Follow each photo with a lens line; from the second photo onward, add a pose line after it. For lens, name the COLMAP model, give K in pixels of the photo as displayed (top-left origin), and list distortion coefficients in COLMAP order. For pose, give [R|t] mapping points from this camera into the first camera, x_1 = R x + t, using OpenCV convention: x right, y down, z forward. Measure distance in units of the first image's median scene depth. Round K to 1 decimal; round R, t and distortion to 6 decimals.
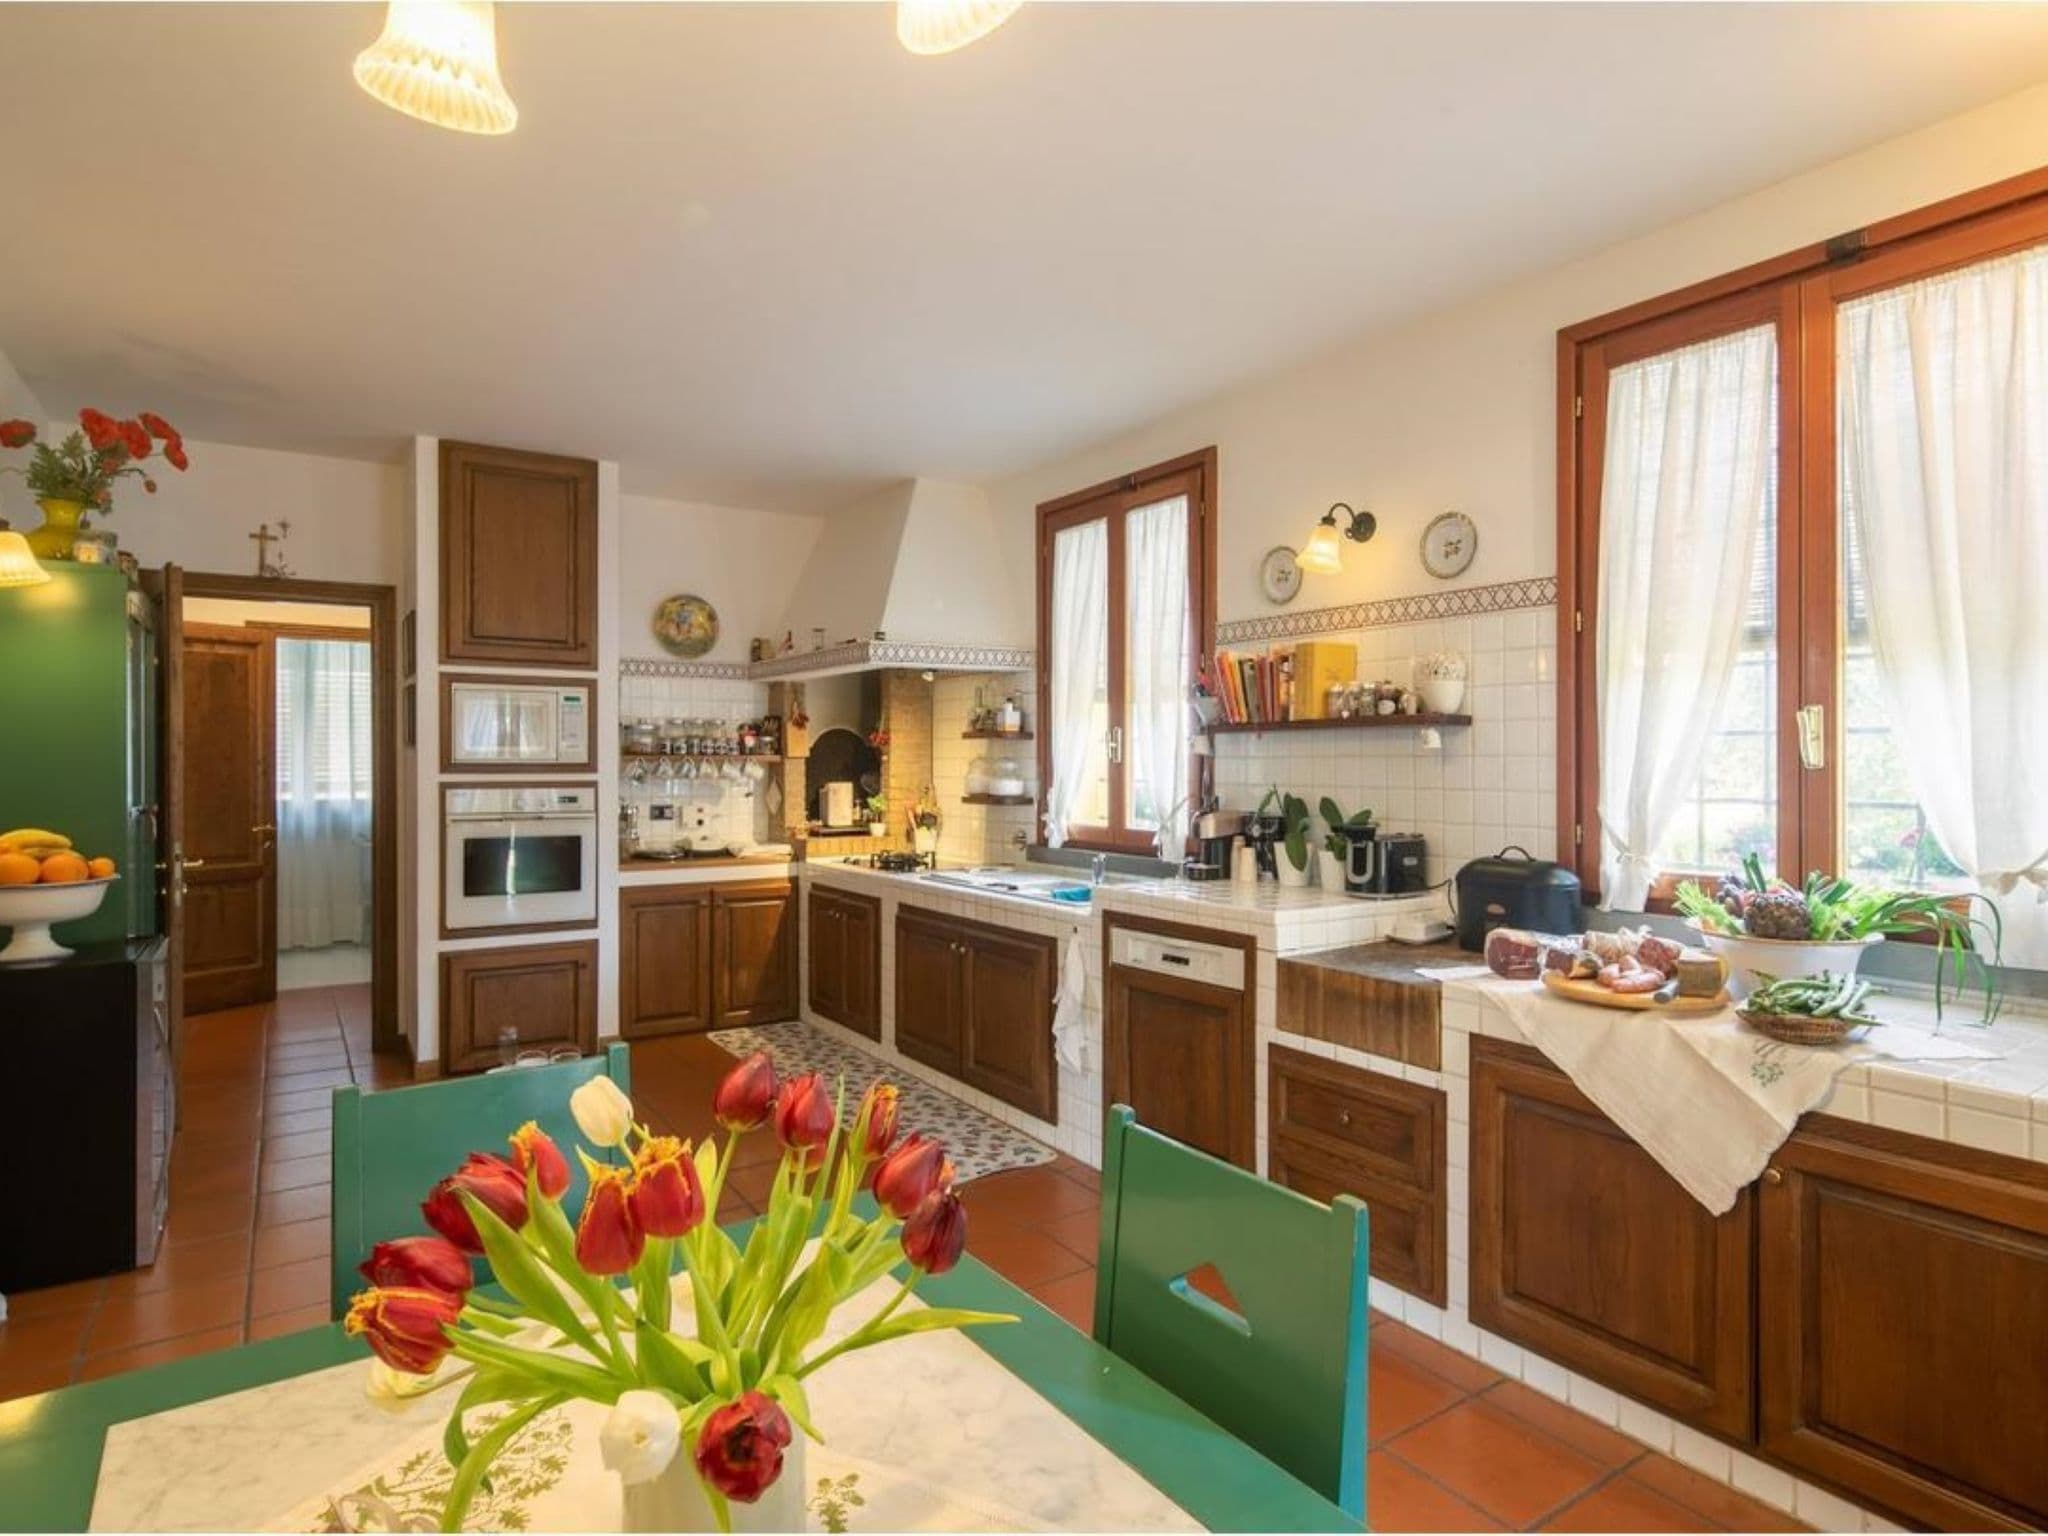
lens RADIAL K [[1109.1, 0, 1024.0], [0, 1109.1, 768.0], [0, 0, 1]] dist [-0.000301, -0.000047]
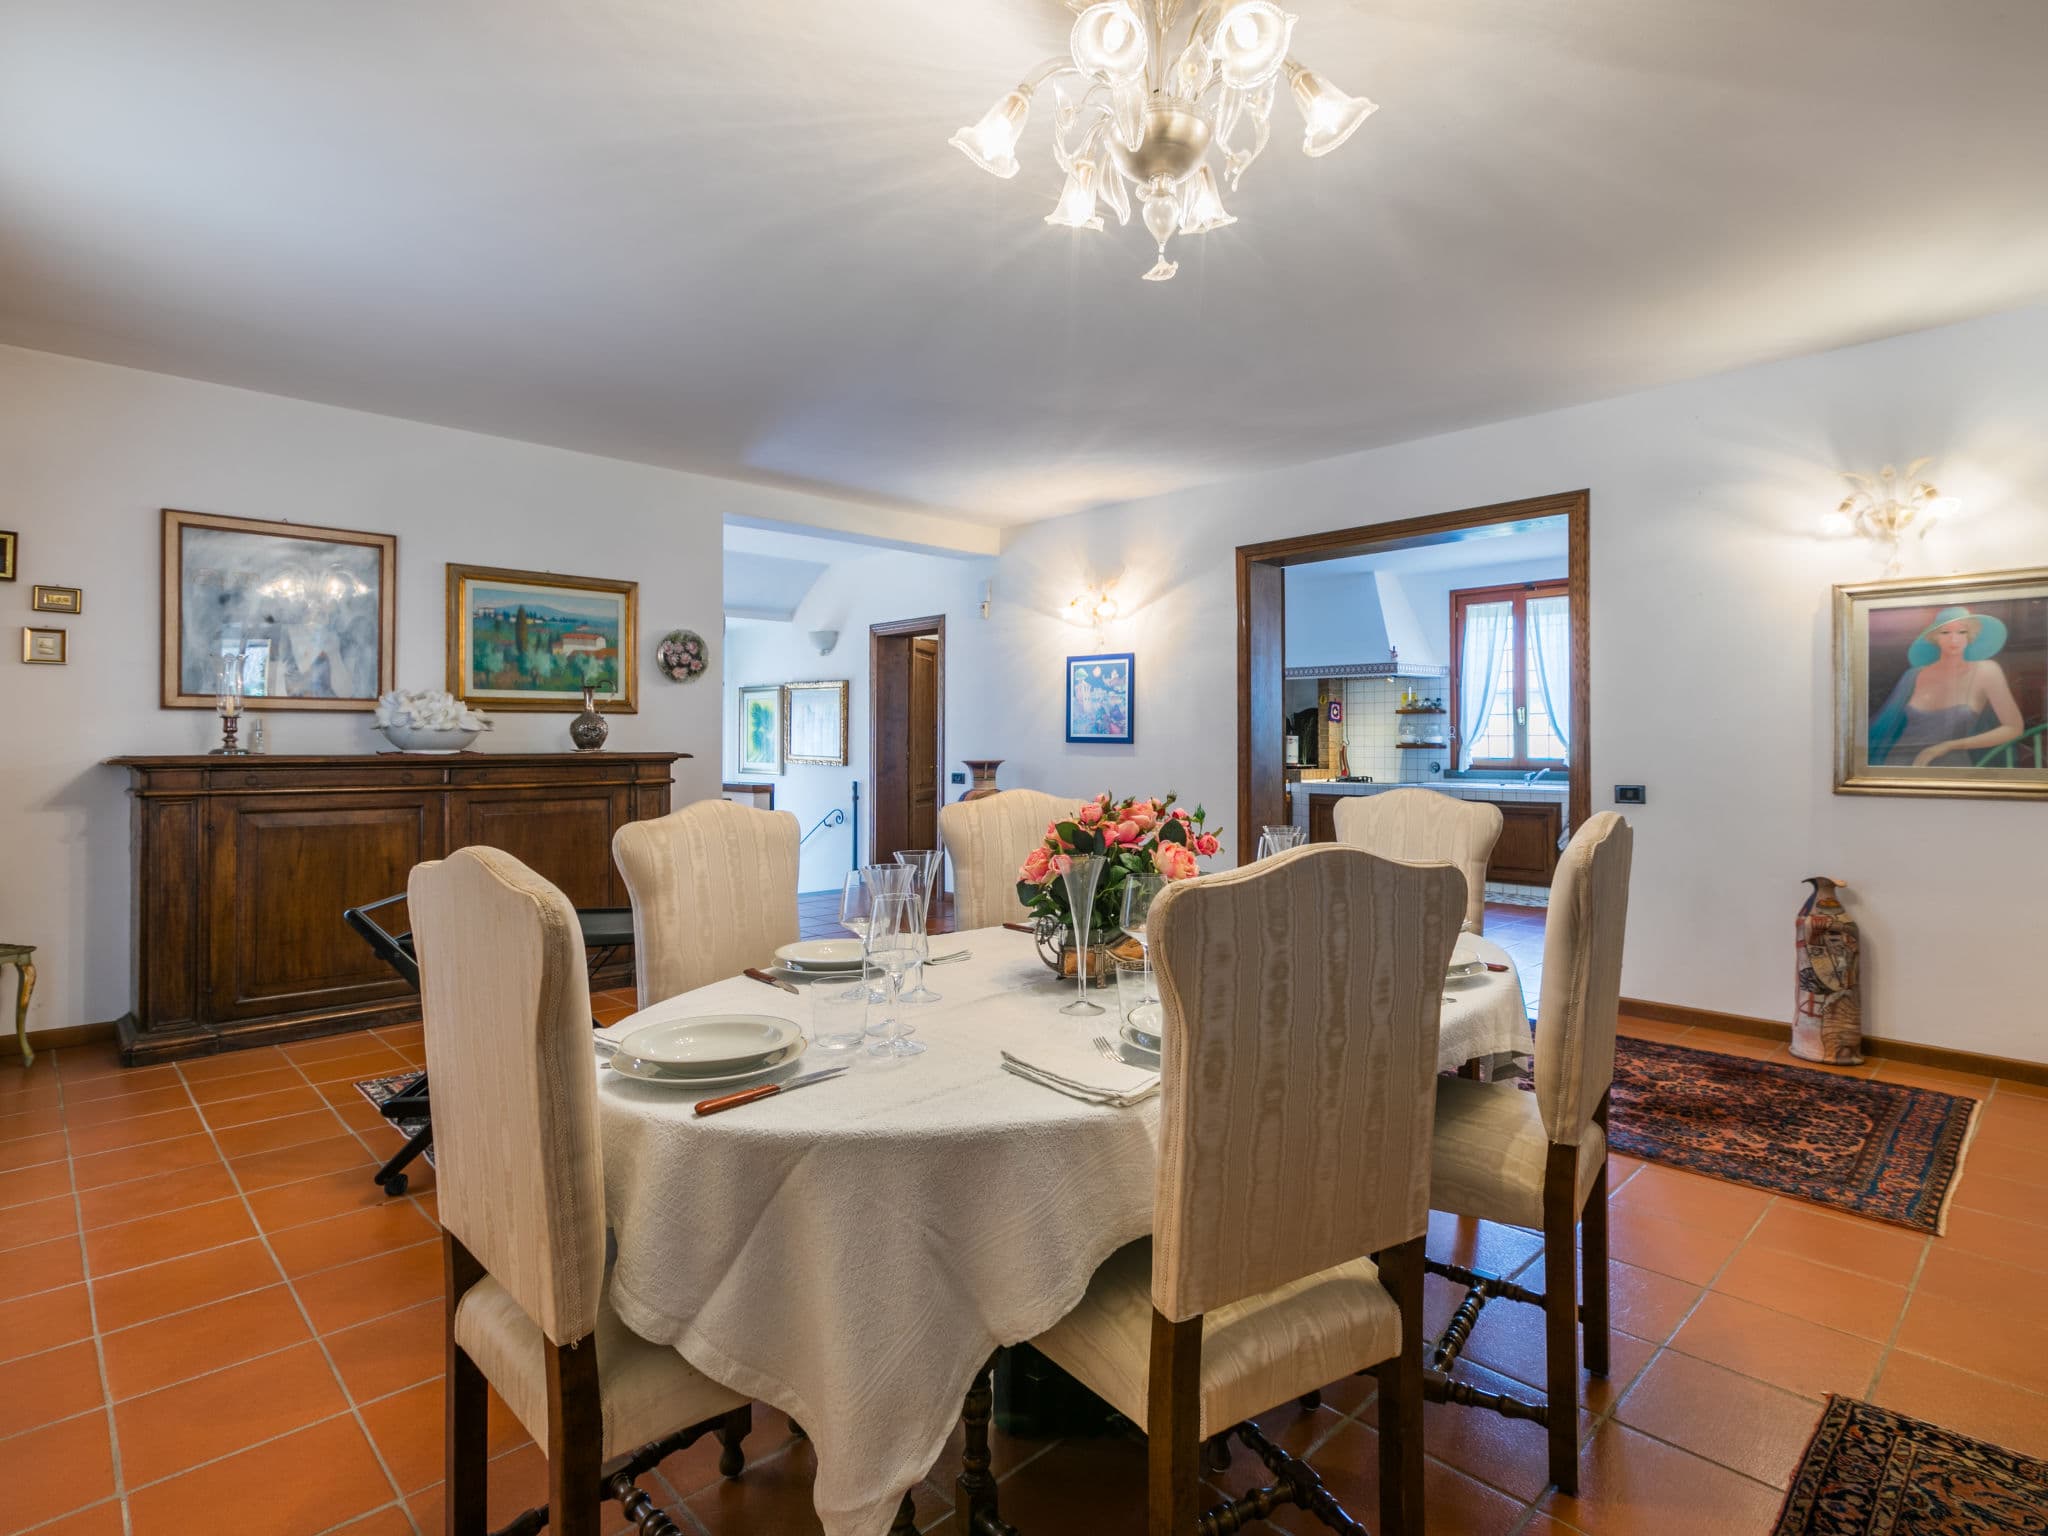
lens RADIAL K [[1092.2, 0, 1012.2], [0, 1092.2, 728.1], [0, 0, 1]] dist [0.001517, 0.000158]
pose [[0.983691, 0.005249, 0.179793, -1.180929], [-0.001580, 0.999788, -0.020546, 0.042515], [-0.179862, 0.019927, 0.983490, -0.771726]]
